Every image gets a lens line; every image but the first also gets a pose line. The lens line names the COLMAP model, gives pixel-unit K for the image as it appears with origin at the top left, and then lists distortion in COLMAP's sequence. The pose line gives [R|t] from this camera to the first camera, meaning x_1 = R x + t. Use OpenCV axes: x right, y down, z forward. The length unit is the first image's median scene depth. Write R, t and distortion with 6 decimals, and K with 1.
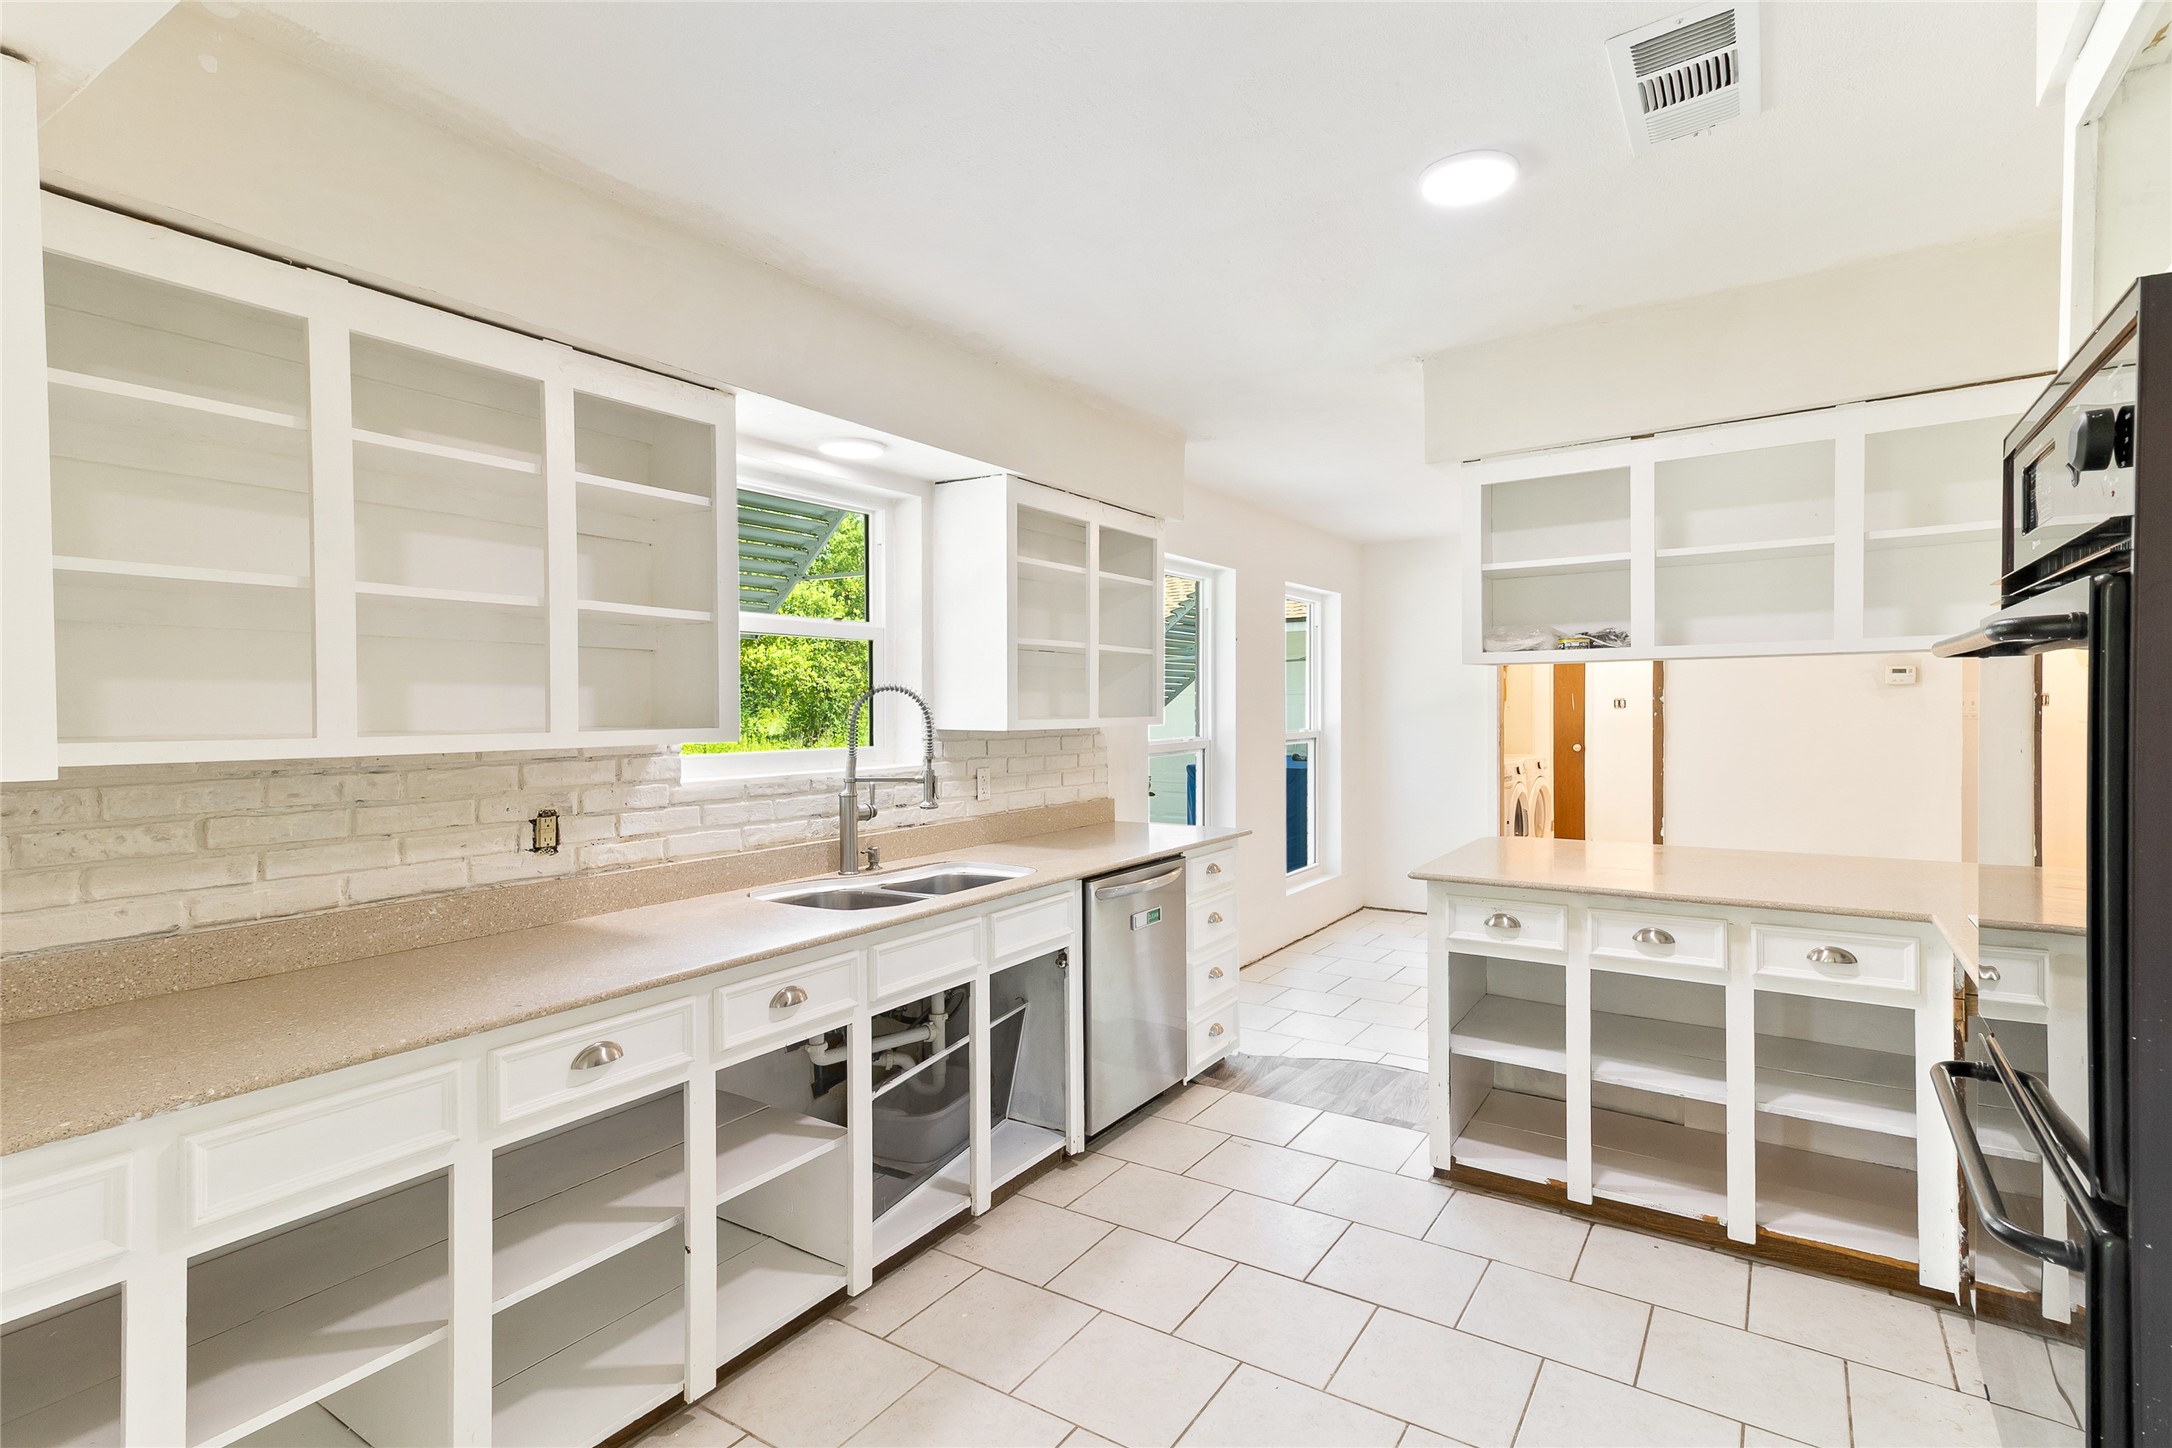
lens RADIAL K [[1016.0, 0, 1102.0], [0, 1016.0, 671.0], [0, 0, 1]] dist [0.017170, 0.000115]
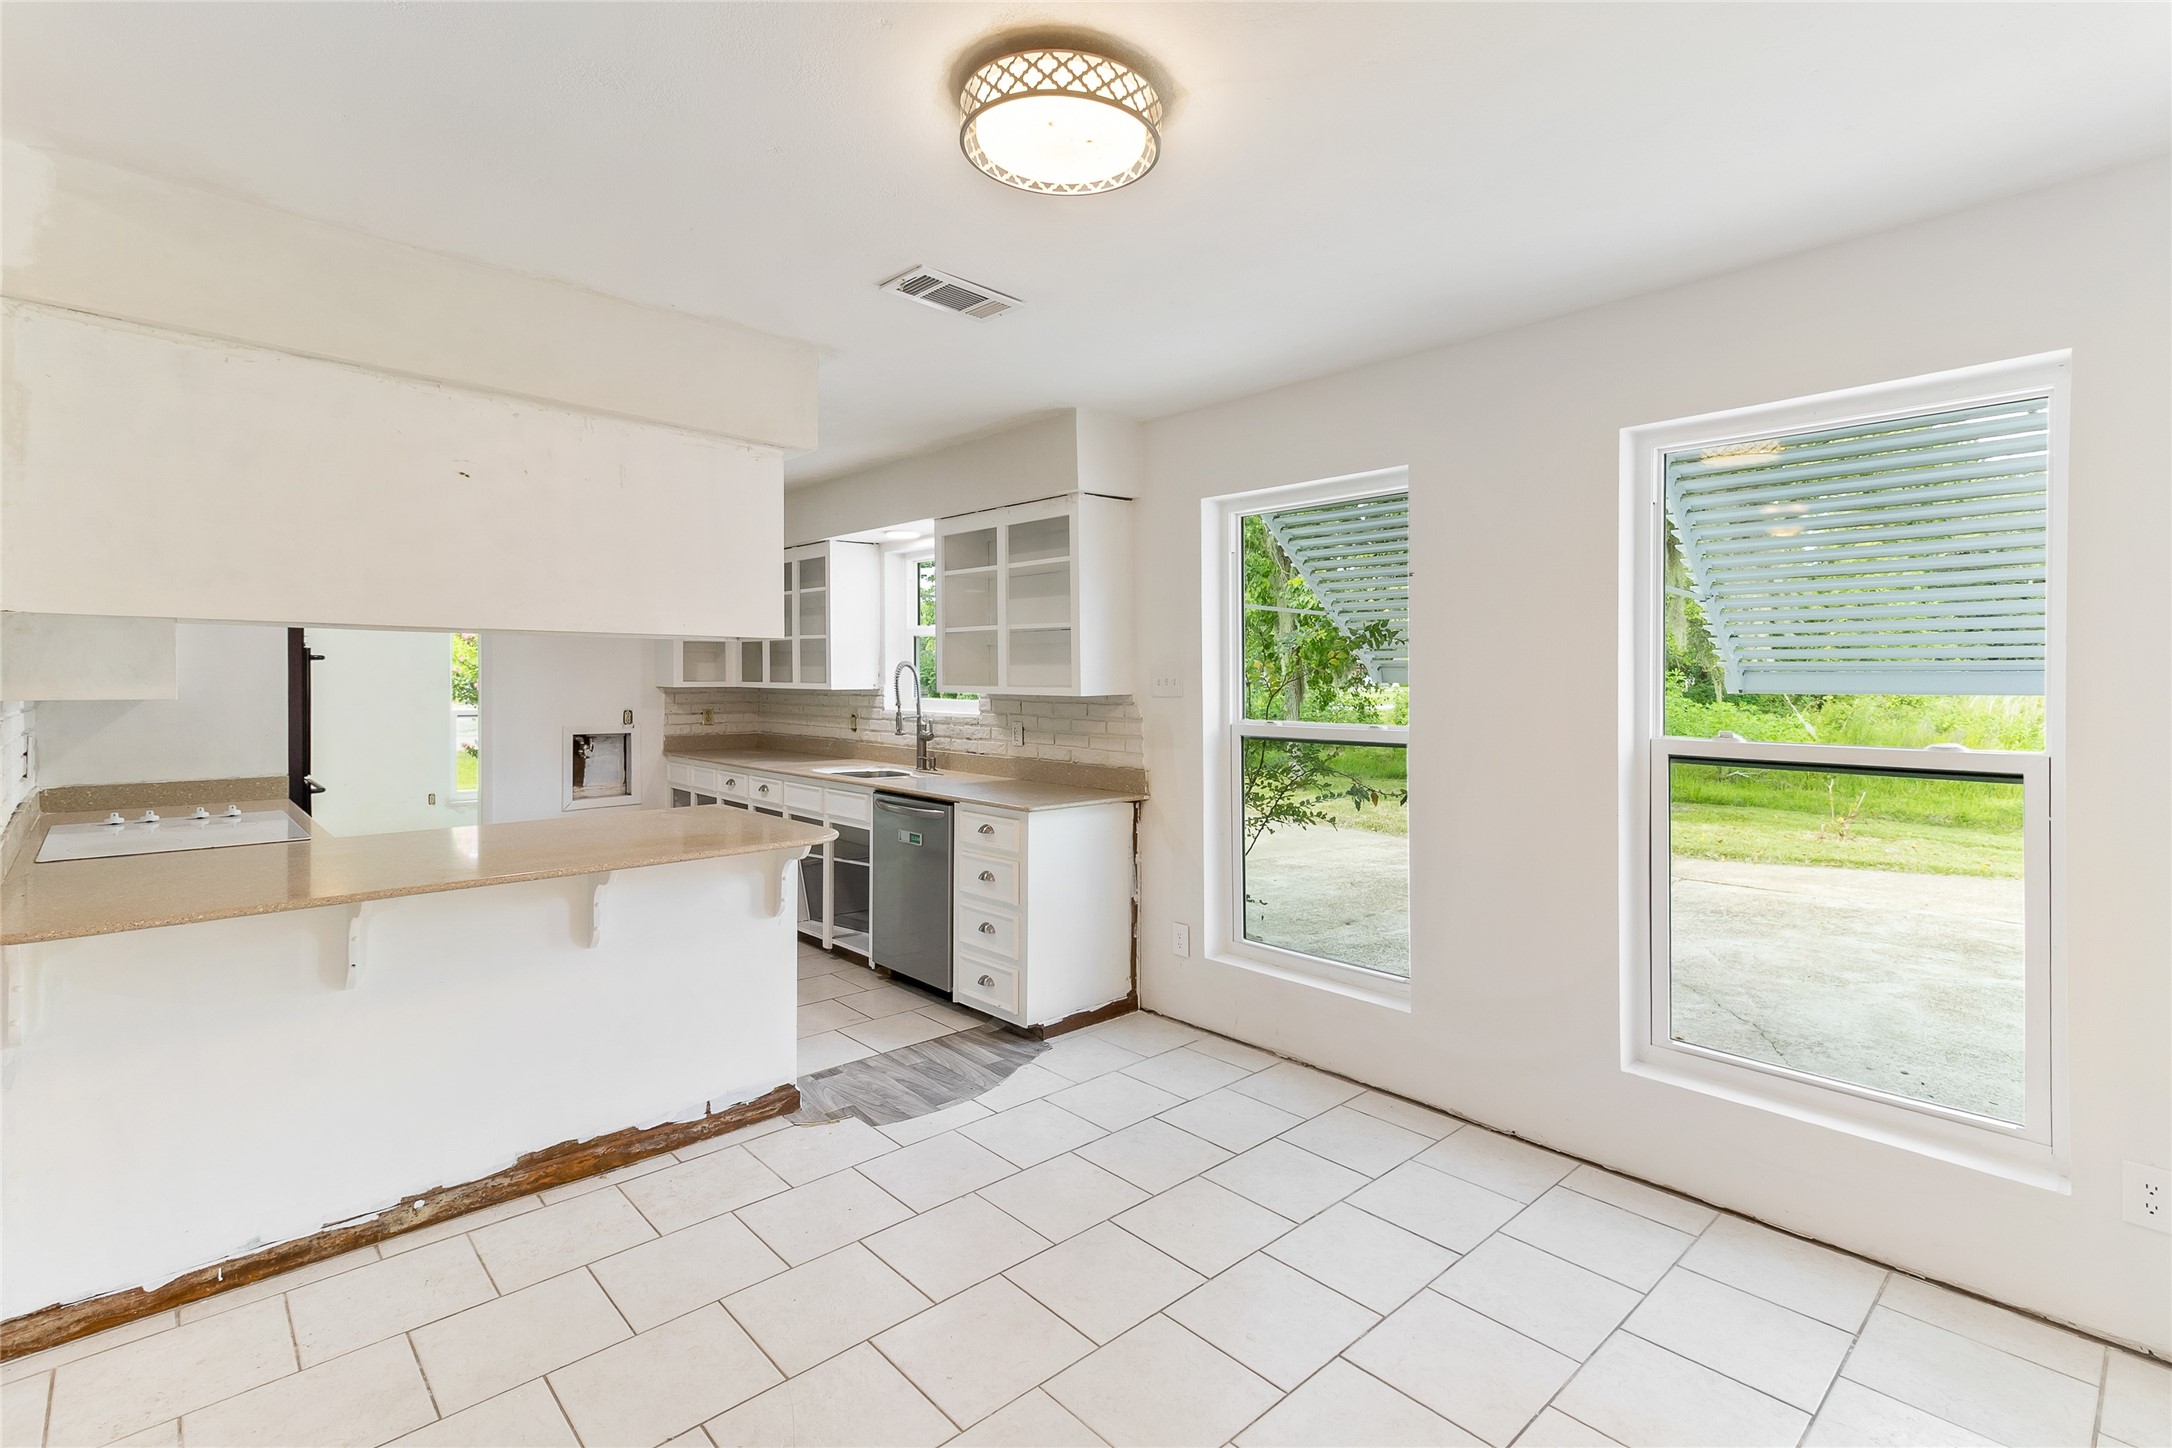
lens RADIAL K [[1016.0, 0, 1102.0], [0, 1016.0, 671.0], [0, 0, 1]] dist [0.017170, 0.000115]
pose [[-0.249076, -0.002565, -0.968481, 1.225574], [0.029558, 0.999511, -0.010249, 0.048459], [0.968033, -0.031179, -0.248878, 1.536002]]
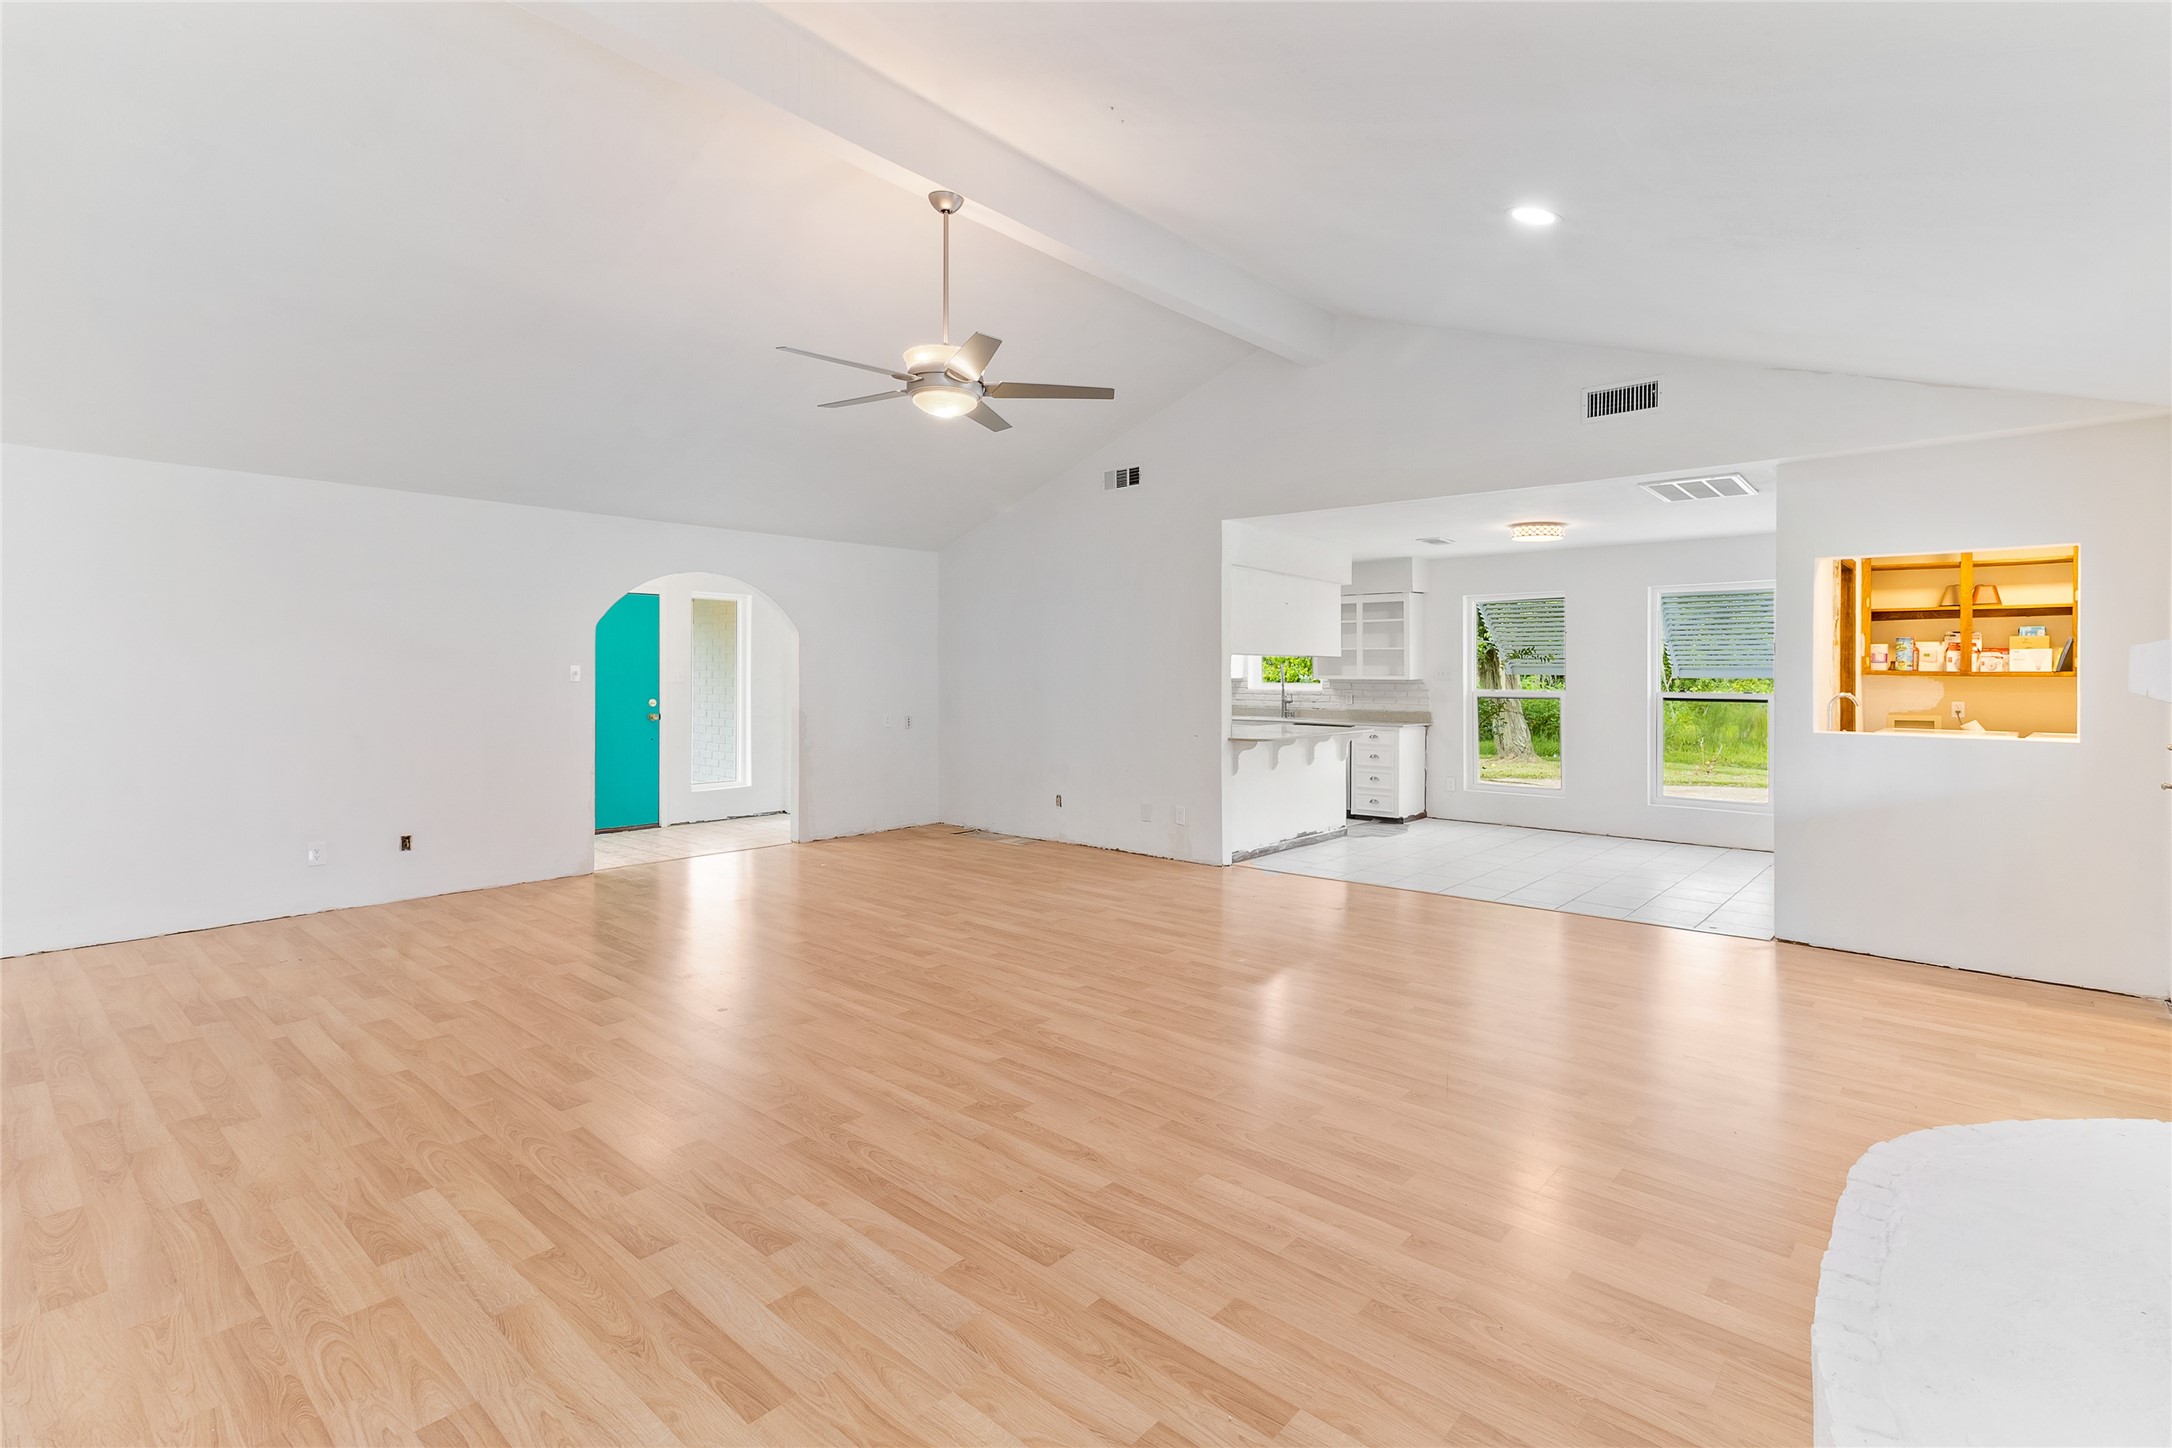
lens RADIAL K [[1016.0, 0, 1102.0], [0, 1016.0, 671.0], [0, 0, 1]] dist [0.017170, 0.000115]
pose [[-0.151565, 0.000253, -0.988447, 2.932075], [0.031711, 0.999486, -0.004607, 0.028492], [0.987939, -0.032043, -0.151495, 0.806329]]
